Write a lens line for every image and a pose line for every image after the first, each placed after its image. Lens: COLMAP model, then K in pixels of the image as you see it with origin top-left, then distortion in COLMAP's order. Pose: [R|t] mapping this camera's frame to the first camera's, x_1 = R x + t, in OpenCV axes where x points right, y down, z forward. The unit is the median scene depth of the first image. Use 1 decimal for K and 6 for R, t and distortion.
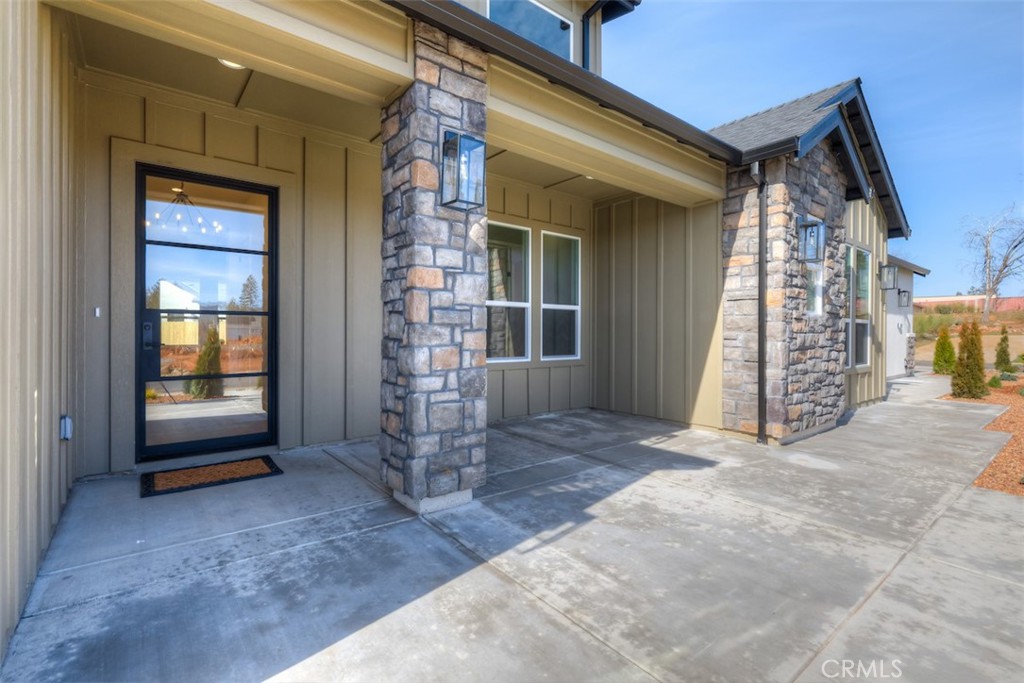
lens RADIAL K [[472.5, 0, 518.6], [0, 472.5, 337.0], [0, 0, 1]] dist [0.000593, 0.000848]
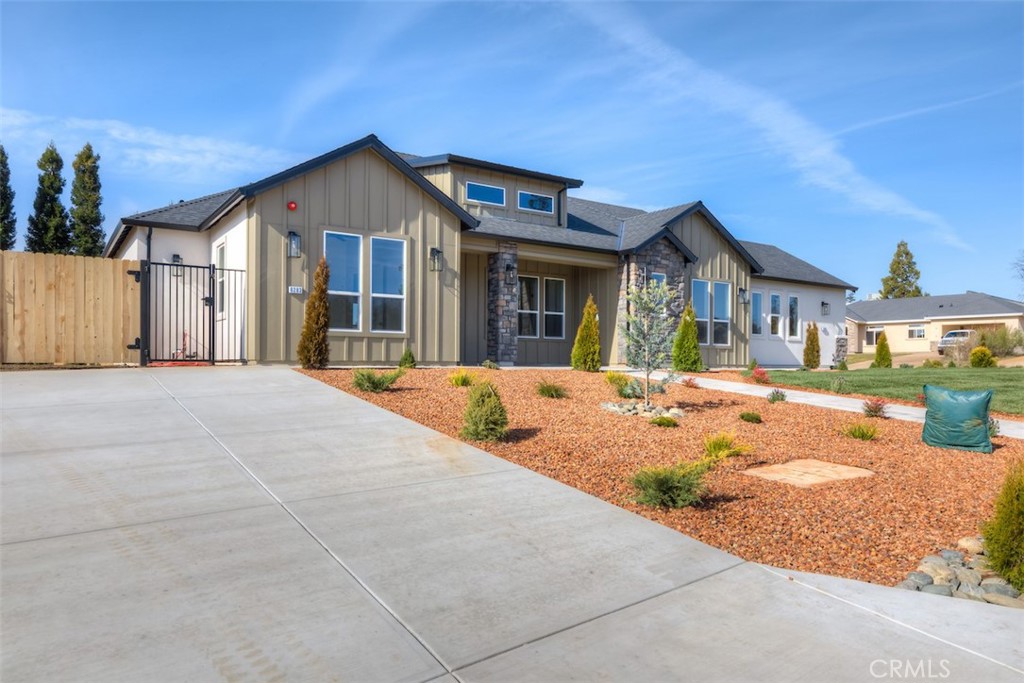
lens RADIAL K [[671.8, 0, 503.0], [0, 671.8, 363.3], [0, 0, 1]] dist [-0.007851, -0.003877]
pose [[0.995165, 0.002410, -0.098187, 0.269613], [-0.003042, 0.999976, -0.006289, 0.306395], [0.098169, 0.006557, 0.995148, -3.403946]]
